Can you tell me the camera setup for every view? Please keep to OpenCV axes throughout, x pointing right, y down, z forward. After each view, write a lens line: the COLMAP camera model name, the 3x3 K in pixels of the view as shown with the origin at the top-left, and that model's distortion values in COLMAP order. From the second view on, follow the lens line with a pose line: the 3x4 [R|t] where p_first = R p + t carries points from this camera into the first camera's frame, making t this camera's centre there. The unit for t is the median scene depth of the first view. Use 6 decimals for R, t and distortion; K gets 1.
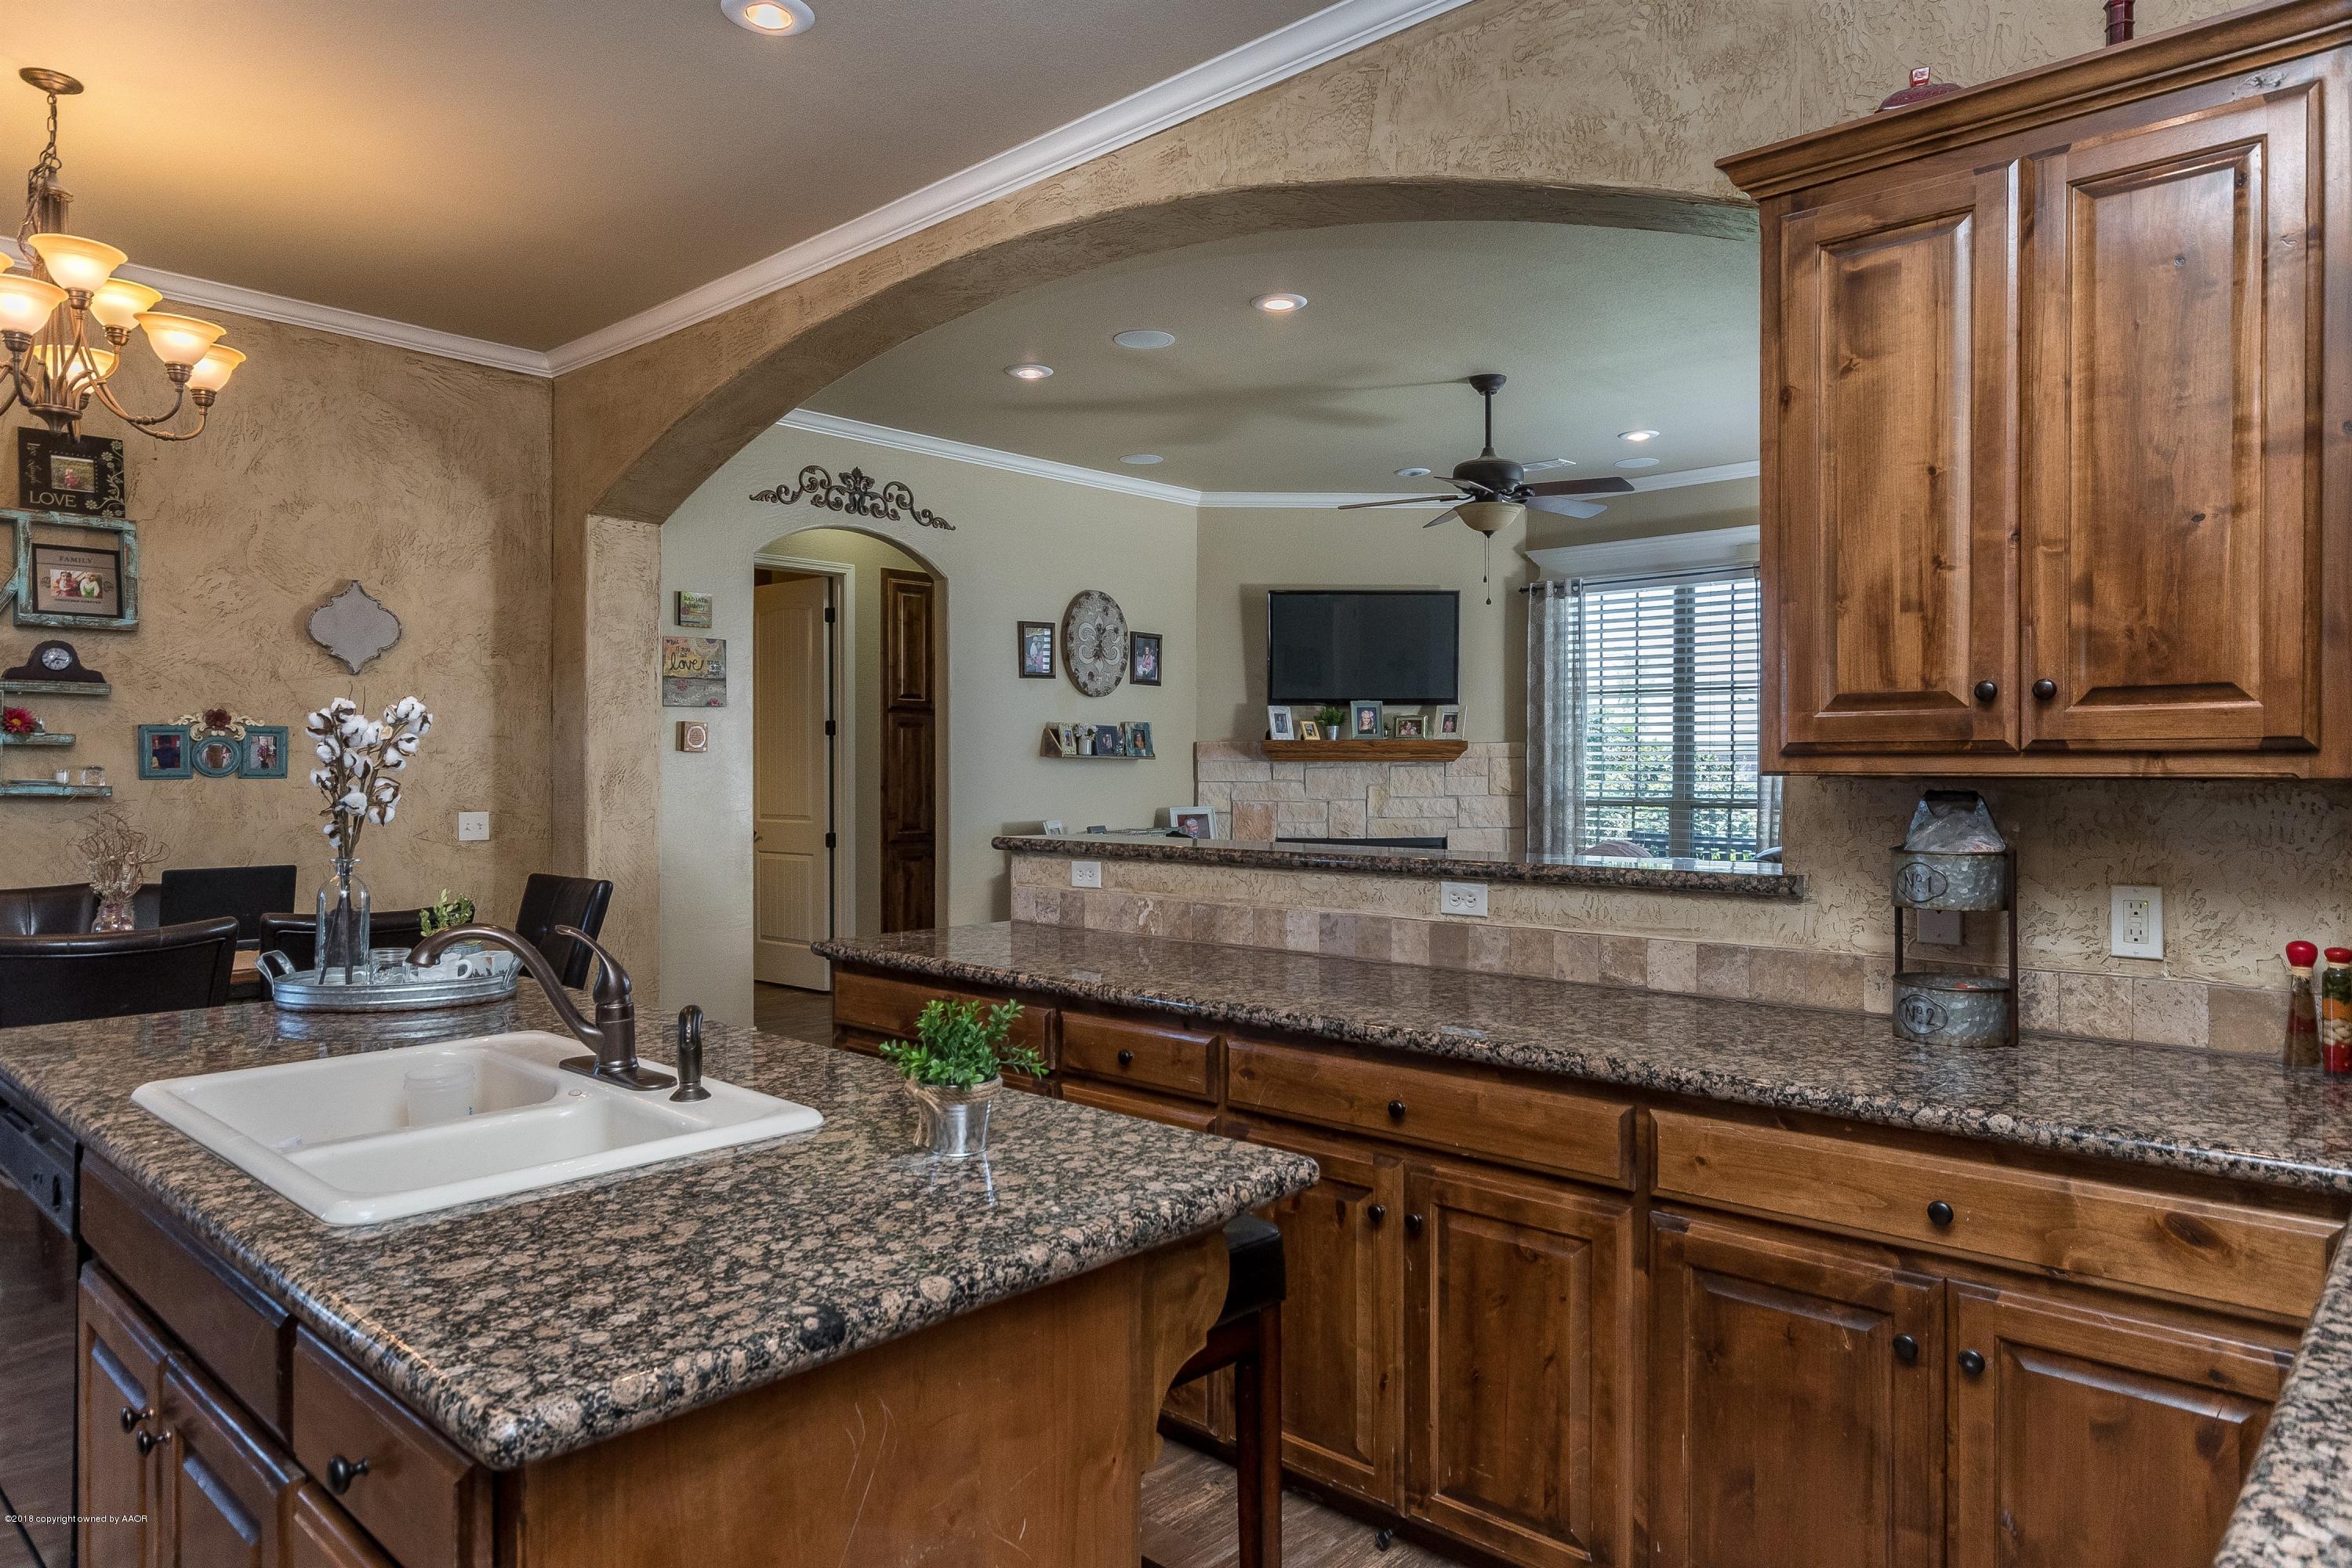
lens RADIAL K [[1450.8, 0, 1172.3], [0, 1450.8, 777.9], [0, 0, 1]] dist [0.004203, -0.006280]
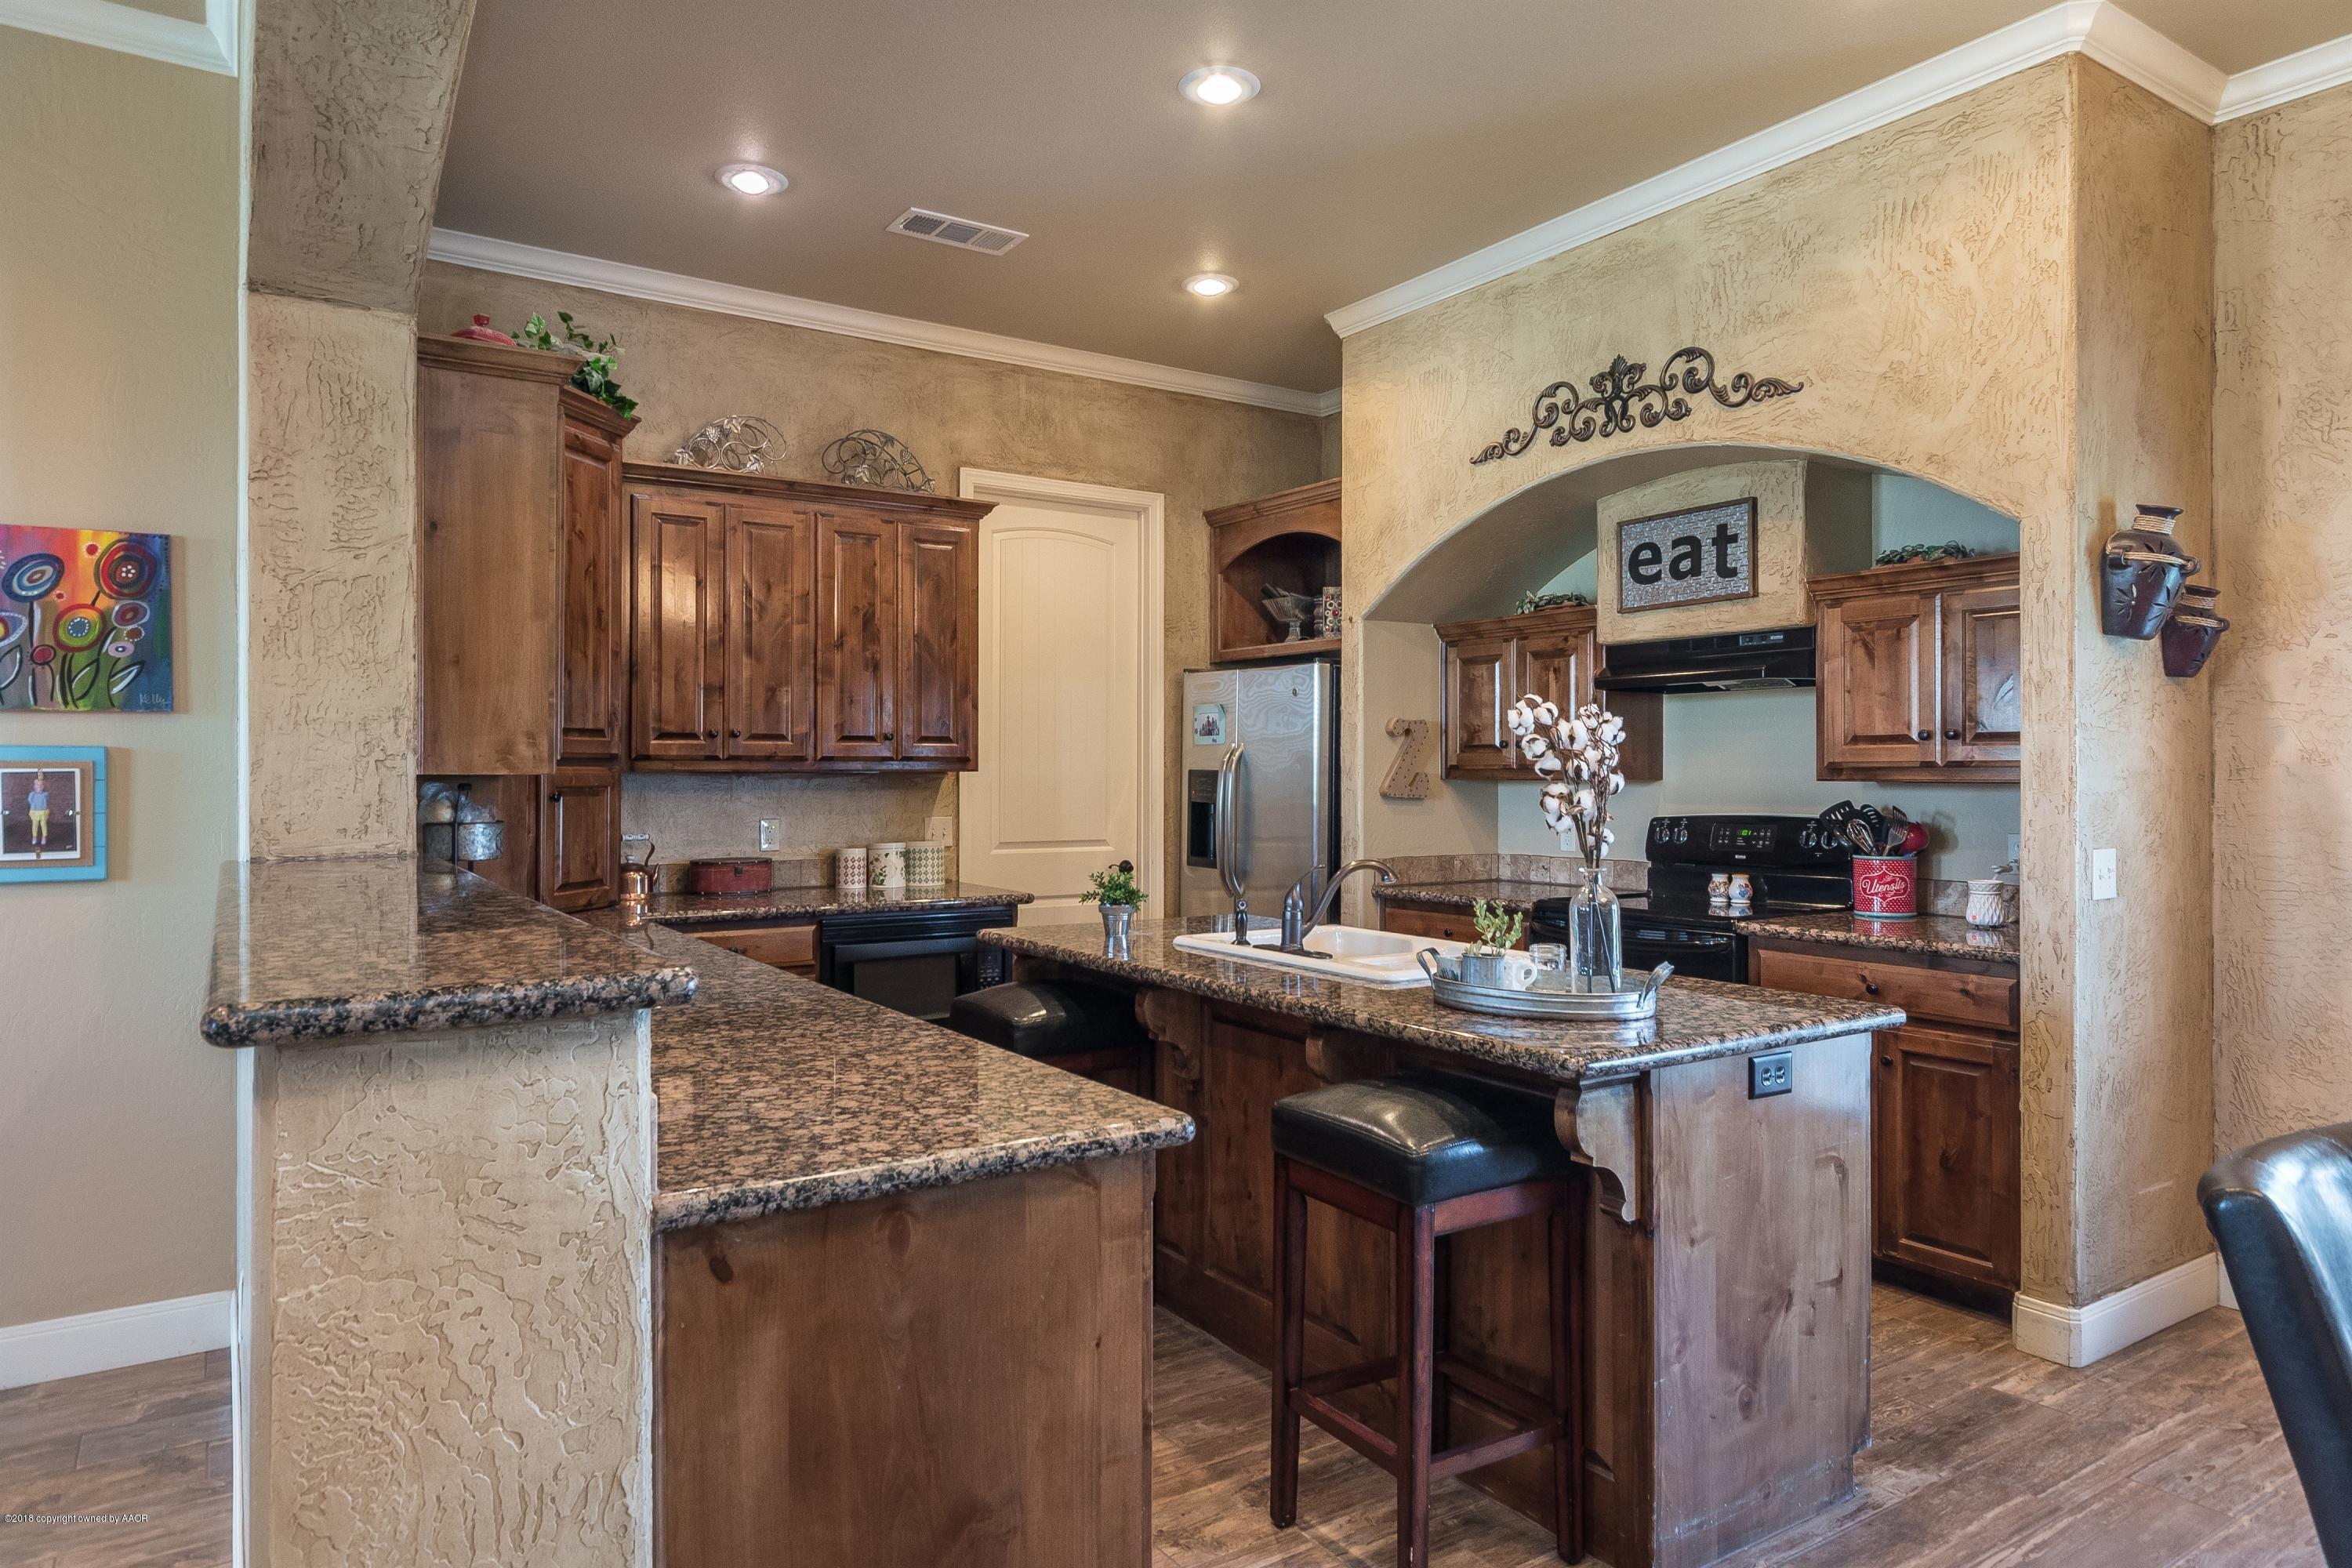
lens RADIAL K [[1450.8, 0, 1185.2], [0, 1450.8, 768.9], [0, 0, 1]] dist [0.004203, -0.006280]
pose [[-0.226154, -0.004833, -0.974080, 0.407611], [-0.005335, 0.999979, -0.003722, -0.038112], [0.974077, 0.004355, -0.226175, 0.949580]]
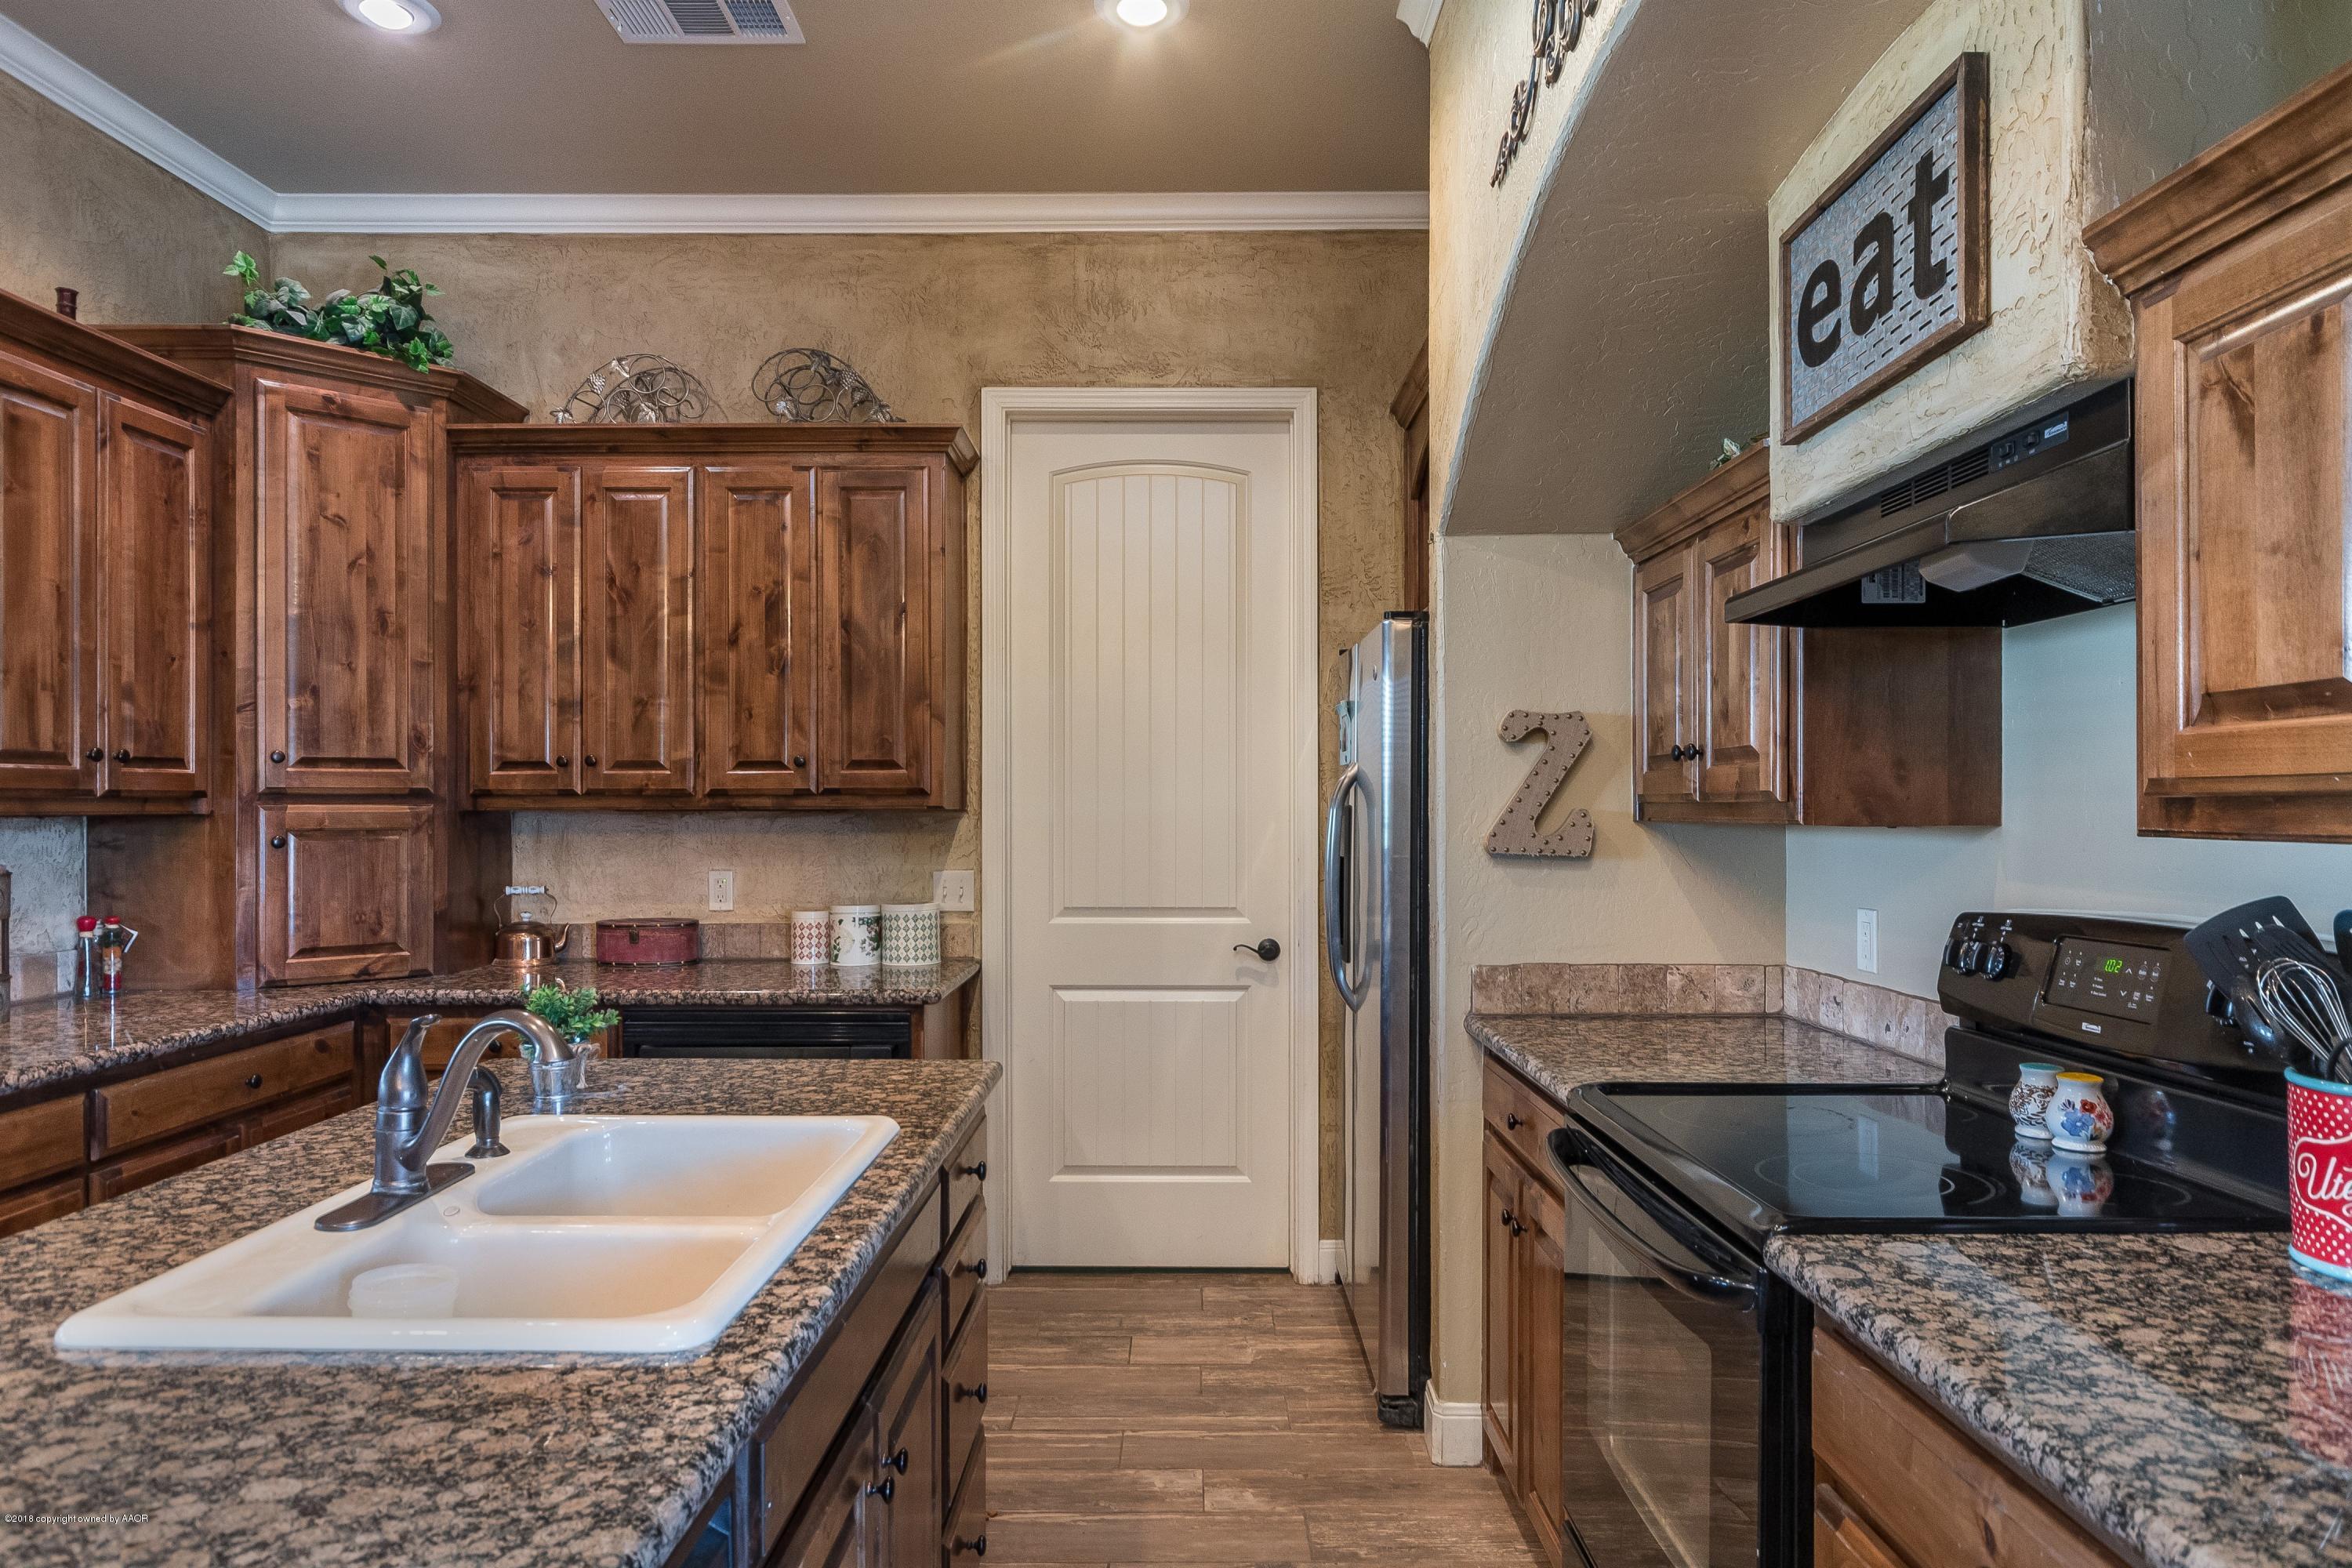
lens RADIAL K [[1450.8, 0, 1195.9], [0, 1450.8, 802.2], [0, 0, 1]] dist [0.004203, -0.006280]
pose [[-0.732183, -0.002594, -0.681103, 0.005582], [-0.002203, 0.999997, -0.001440, -0.040750], [0.681104, 0.000446, -0.732186, 1.121964]]
